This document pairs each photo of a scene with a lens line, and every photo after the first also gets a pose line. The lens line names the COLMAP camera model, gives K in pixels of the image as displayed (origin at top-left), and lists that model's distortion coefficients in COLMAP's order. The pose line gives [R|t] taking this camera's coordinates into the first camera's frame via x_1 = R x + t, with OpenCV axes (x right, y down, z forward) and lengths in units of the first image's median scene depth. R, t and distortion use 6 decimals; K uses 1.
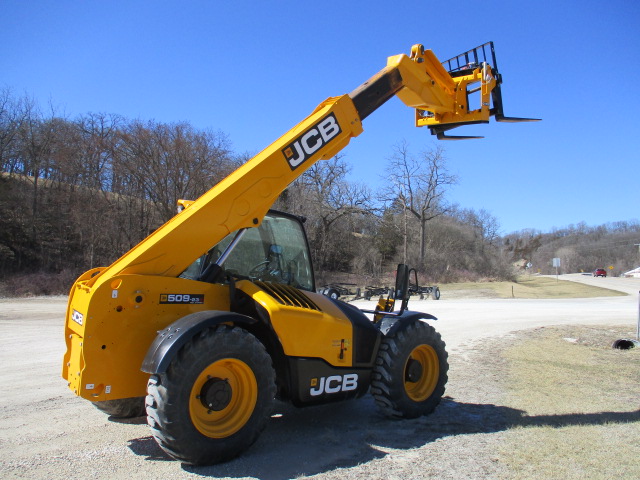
lens RADIAL K [[533.0, 0, 311.8], [0, 533.0, 235.6], [0, 0, 1]] dist [-0.029109, 0.002583]
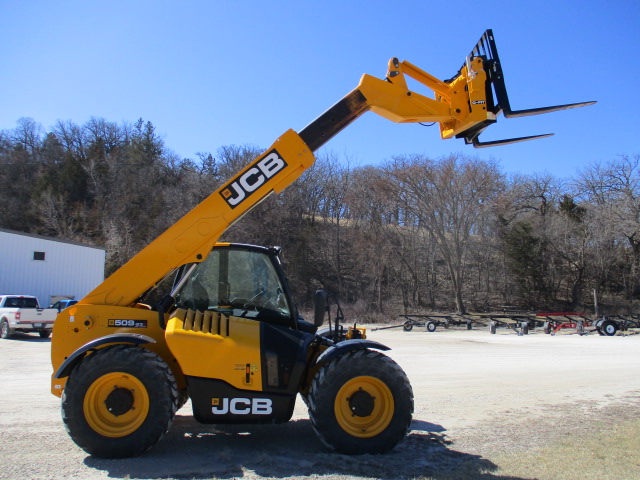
lens RADIAL K [[533.0, 0, 311.8], [0, 533.0, 235.6], [0, 0, 1]] dist [-0.029109, 0.002583]
pose [[0.833138, -0.080537, -0.547169, 0.712267], [0.050753, 0.996299, -0.069365, 0.019239], [0.550731, 0.030020, 0.834143, 0.169199]]
